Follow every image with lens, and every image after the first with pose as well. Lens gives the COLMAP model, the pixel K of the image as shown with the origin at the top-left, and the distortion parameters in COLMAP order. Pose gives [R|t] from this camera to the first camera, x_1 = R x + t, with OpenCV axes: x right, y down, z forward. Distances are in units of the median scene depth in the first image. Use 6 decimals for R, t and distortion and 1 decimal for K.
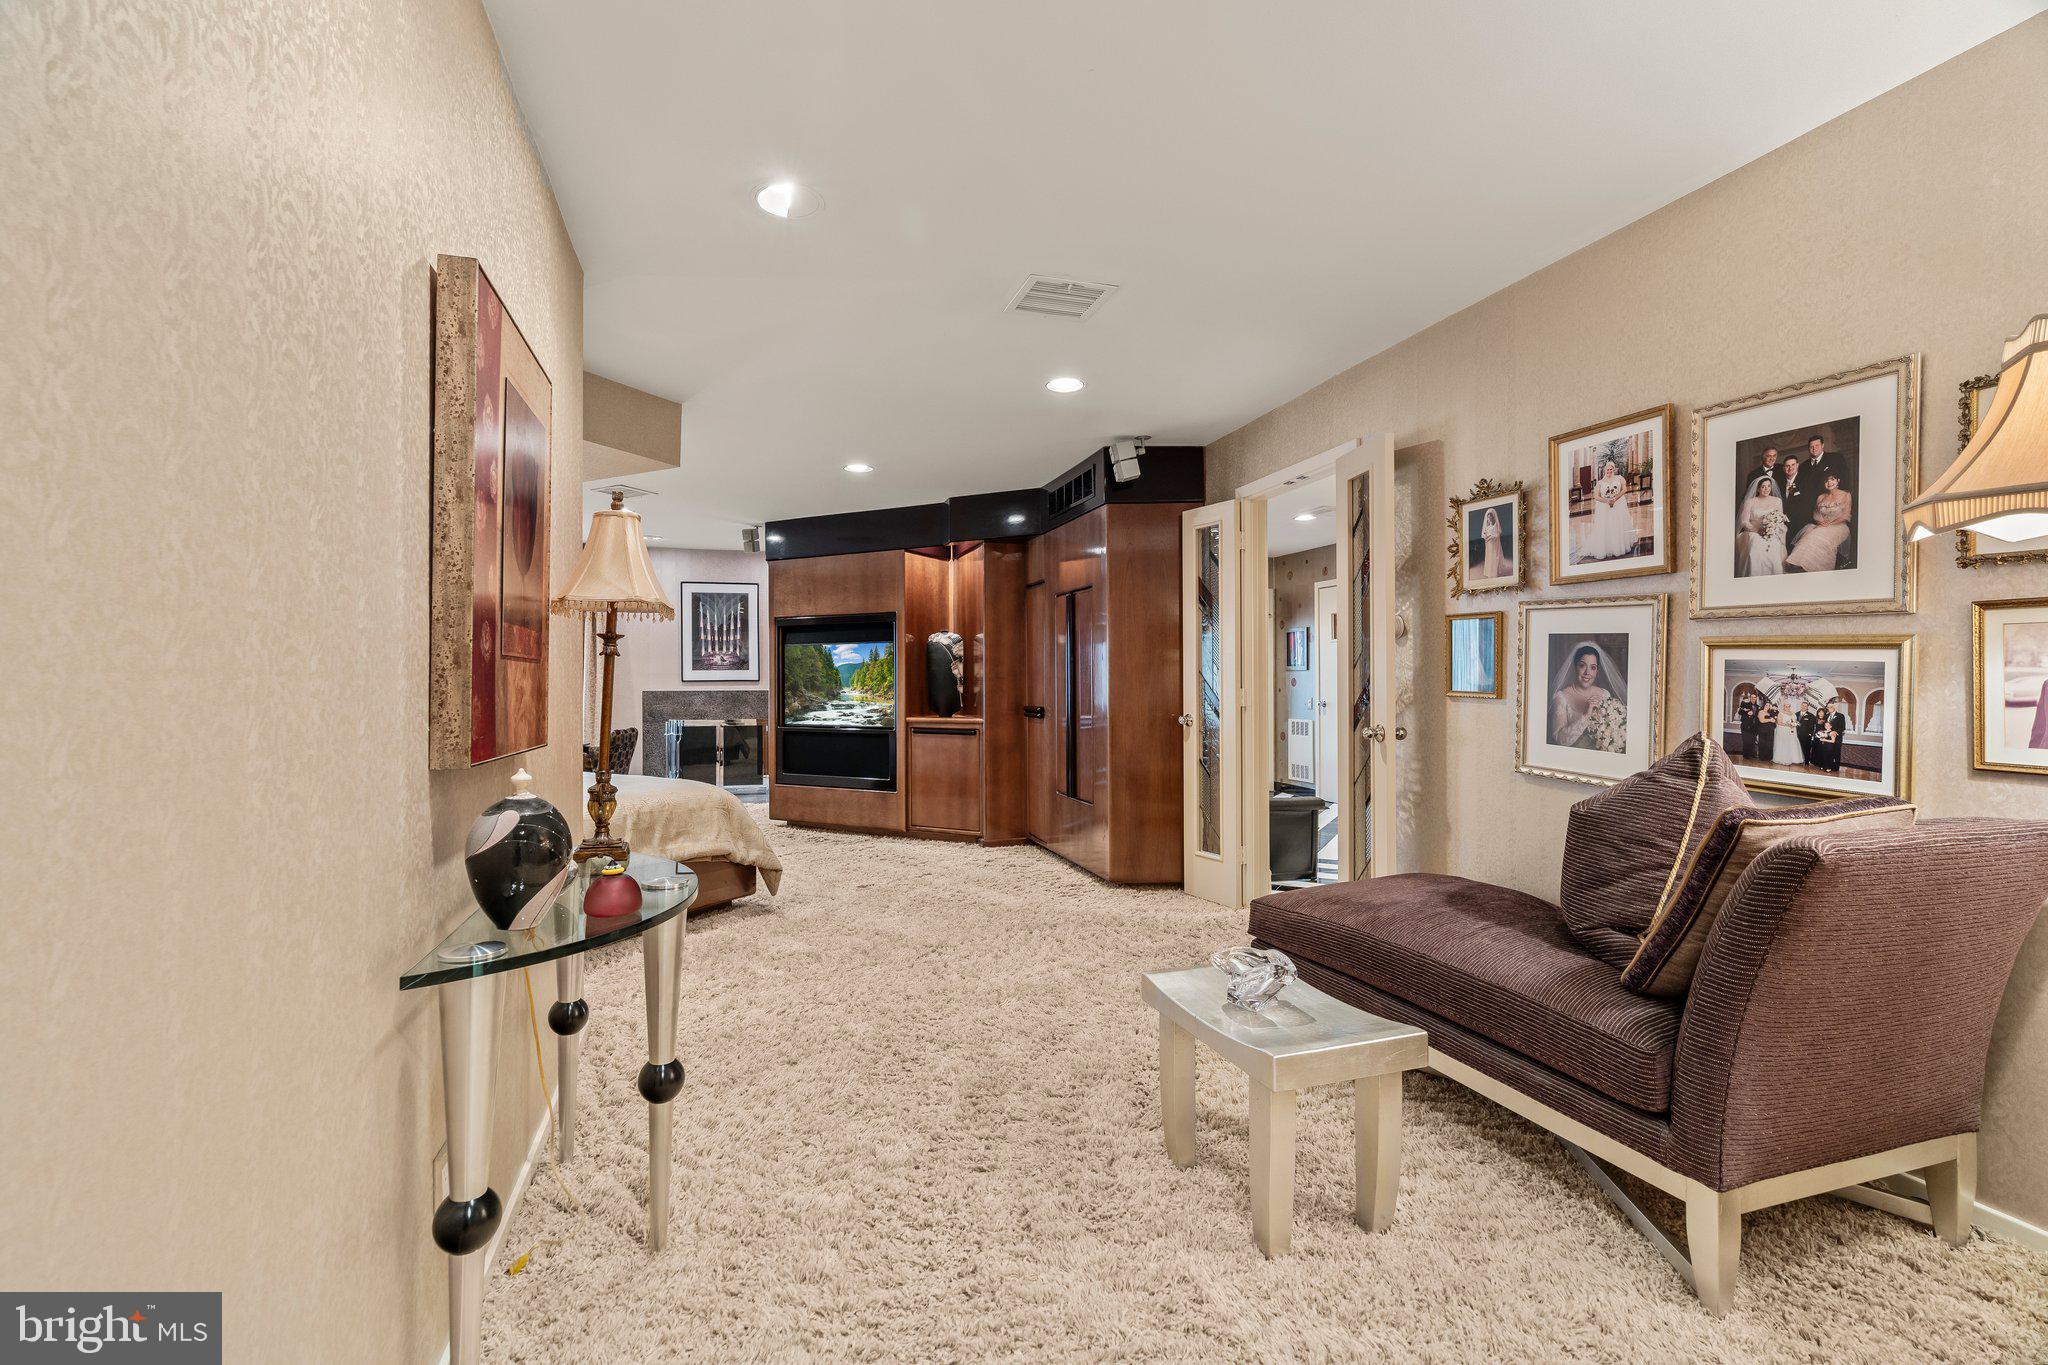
lens RADIAL K [[924.9, 0, 1010.1], [0, 924.9, 689.3], [0, 0, 1]] dist [-0.005153, 0.001645]
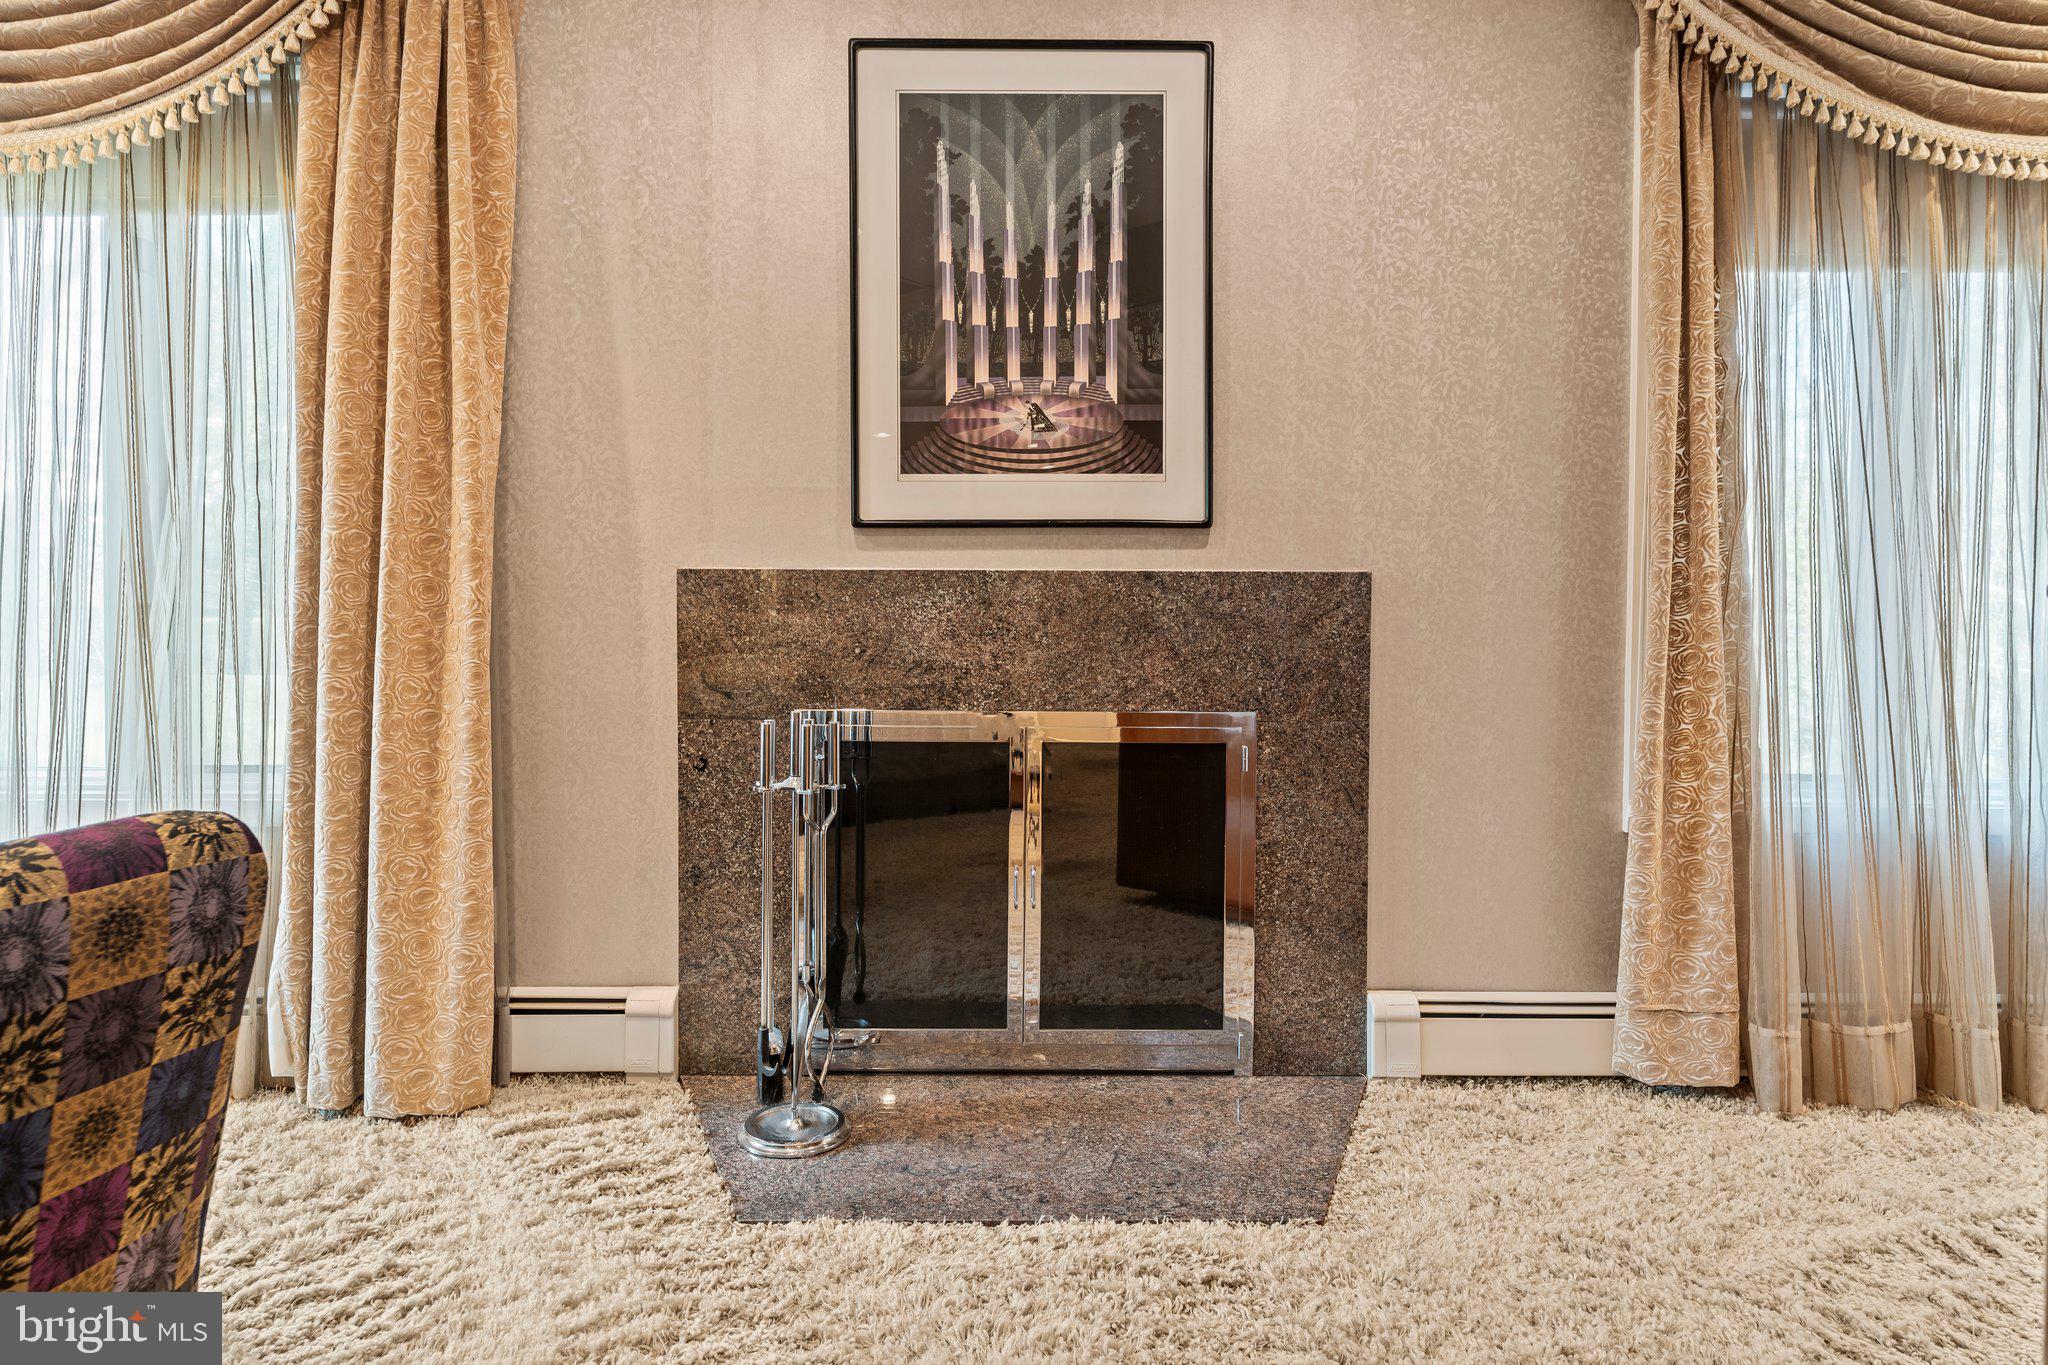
lens RADIAL K [[1270.5, 0, 1016.5], [0, 1270.5, 687.8], [0, 0, 1]] dist [-0.002840, 0.003240]
pose [[0.957334, 0.014603, -0.288615, -0.311196], [-0.008325, 0.999702, 0.022969, 0.027898], [0.288864, -0.019586, 0.957170, 0.968811]]
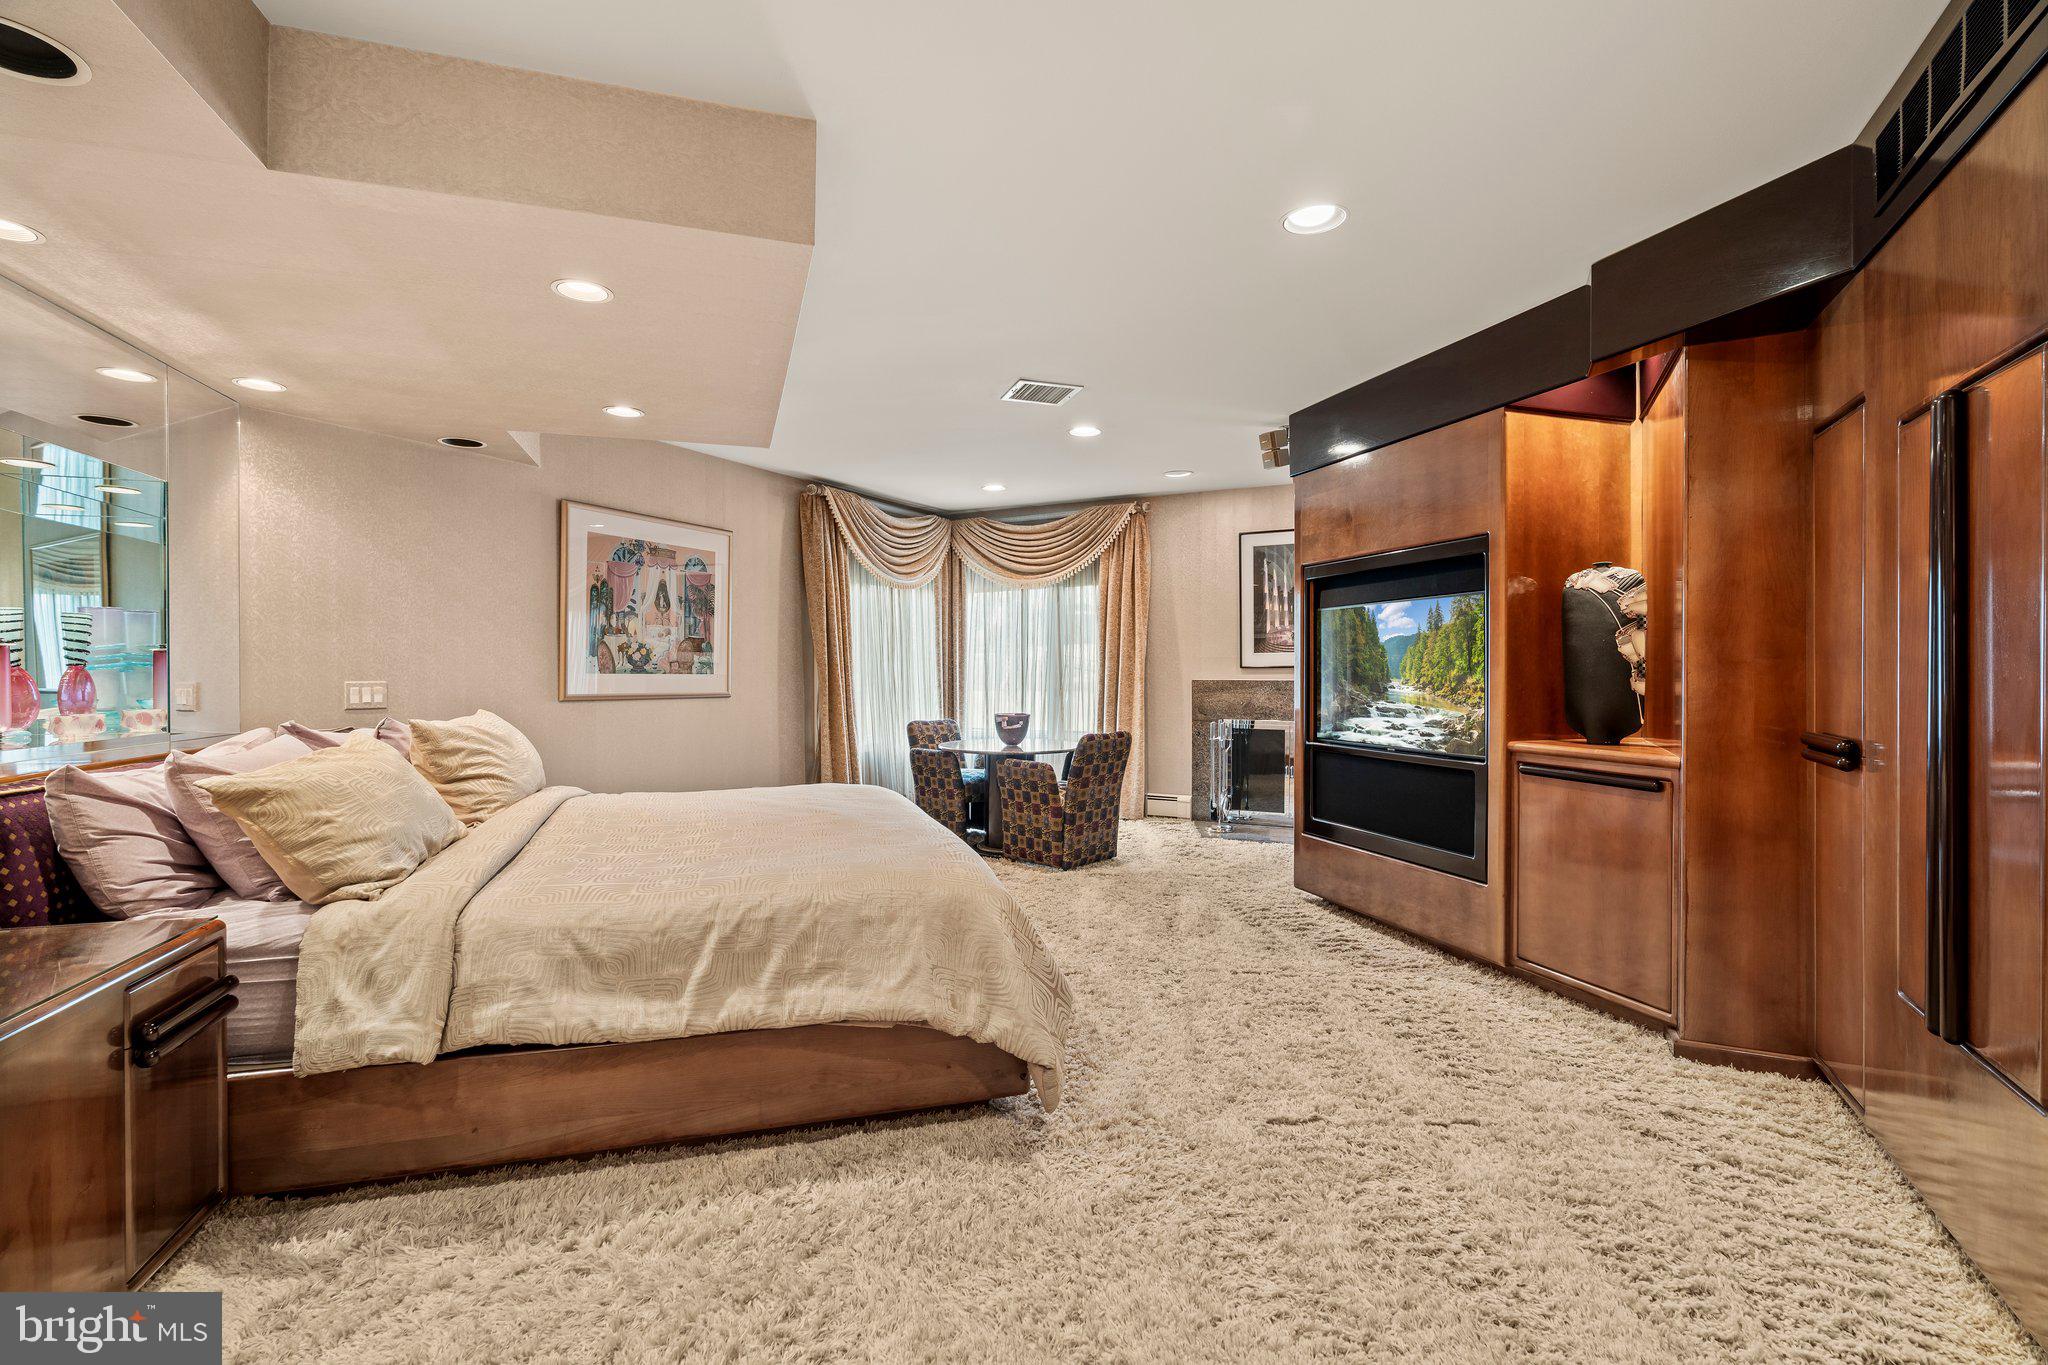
lens RADIAL K [[924.9, 0, 1013.6], [0, 924.9, 672.2], [0, 0, 1]] dist [-0.005153, 0.001645]
pose [[0.714376, 0.005479, -0.699741, 0.047128], [-0.007223, 0.999974, 0.000456, -0.005122], [0.699725, 0.004729, 0.714397, 0.448778]]
